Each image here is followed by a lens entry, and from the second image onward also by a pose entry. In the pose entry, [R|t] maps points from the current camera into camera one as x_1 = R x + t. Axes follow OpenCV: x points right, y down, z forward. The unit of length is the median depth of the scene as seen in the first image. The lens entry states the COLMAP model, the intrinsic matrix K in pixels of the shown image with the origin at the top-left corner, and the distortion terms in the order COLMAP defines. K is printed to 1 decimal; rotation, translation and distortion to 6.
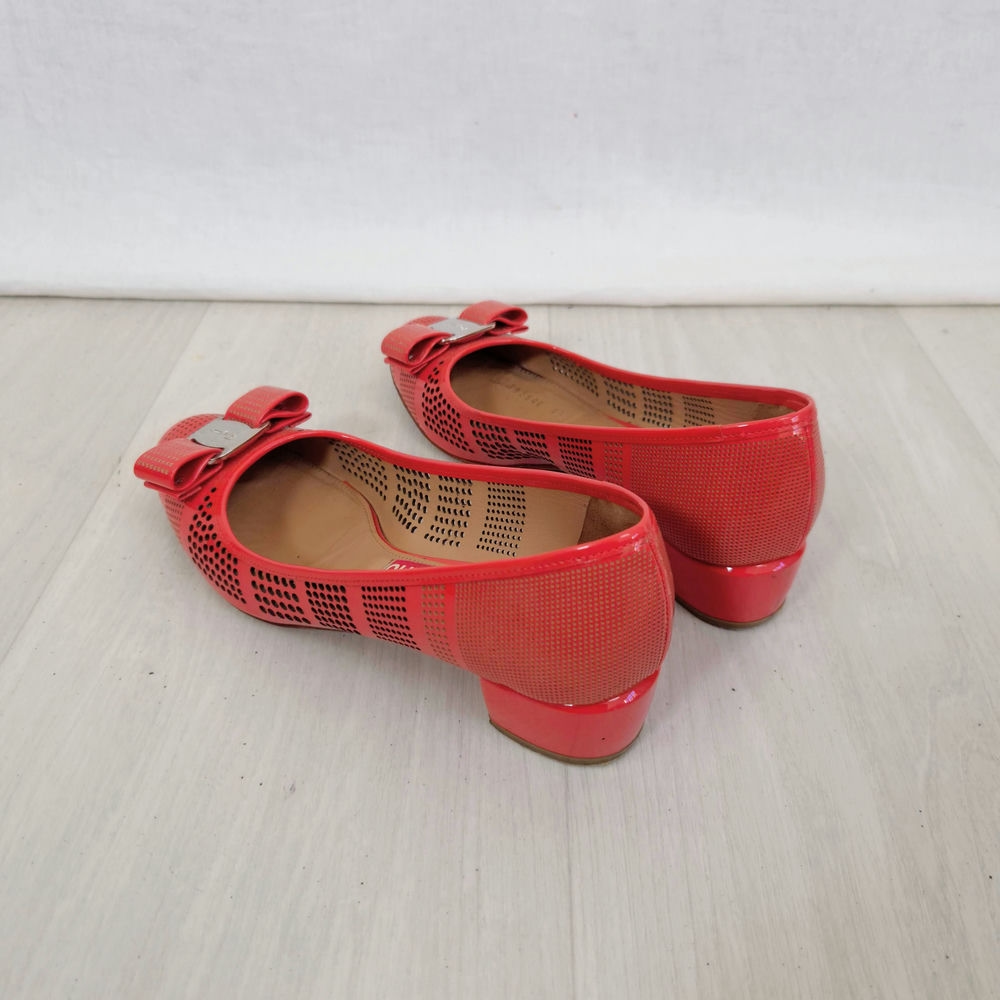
lens RADIAL K [[908.8, 0, 508.0], [0, 908.8, 495.8], [0, 0, 1]] dist [0.027474, 0.000000]
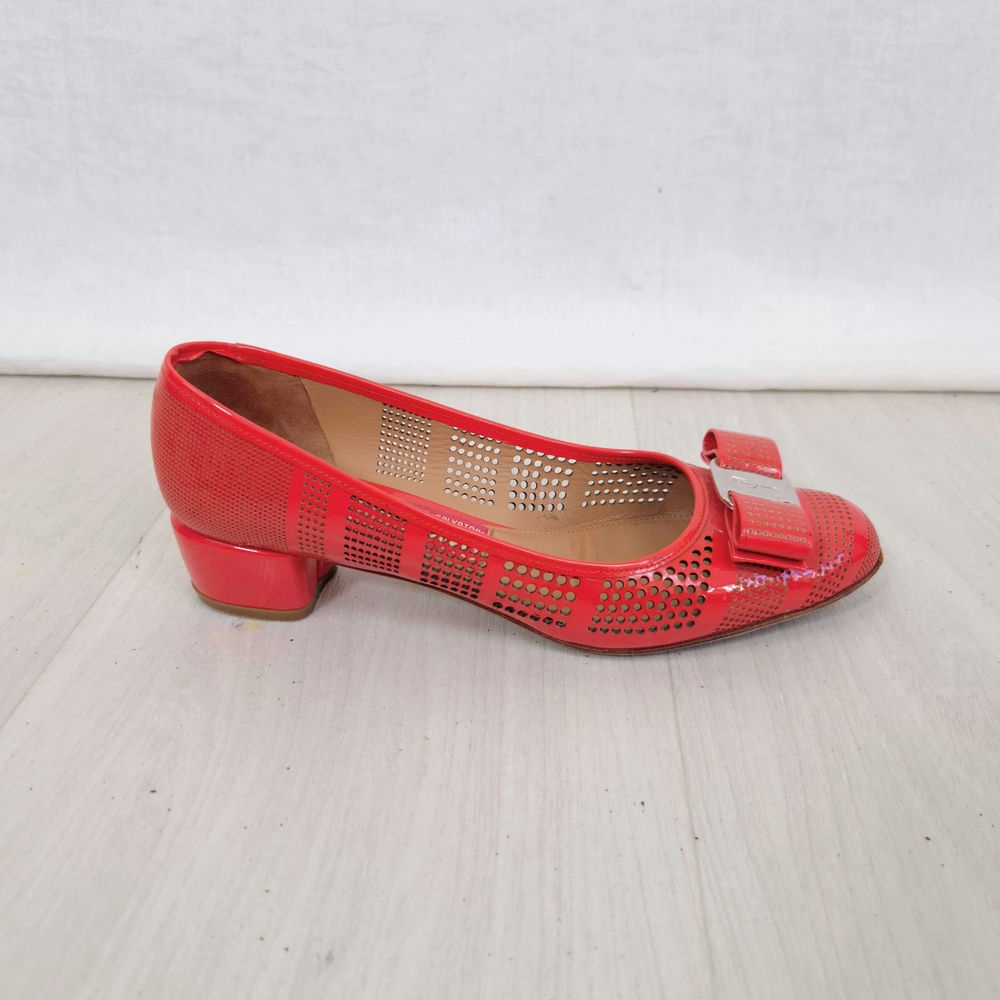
lens RADIAL K [[908.8, 0, 495.4], [0, 908.8, 510.6], [0, 0, 1]] dist [0.027474, 0.000000]
pose [[0.998753, 0.014213, -0.047861, -0.043459], [-0.021265, 0.988423, -0.150229, 0.044529], [0.045172, 0.151059, 0.987492, 0.136670]]
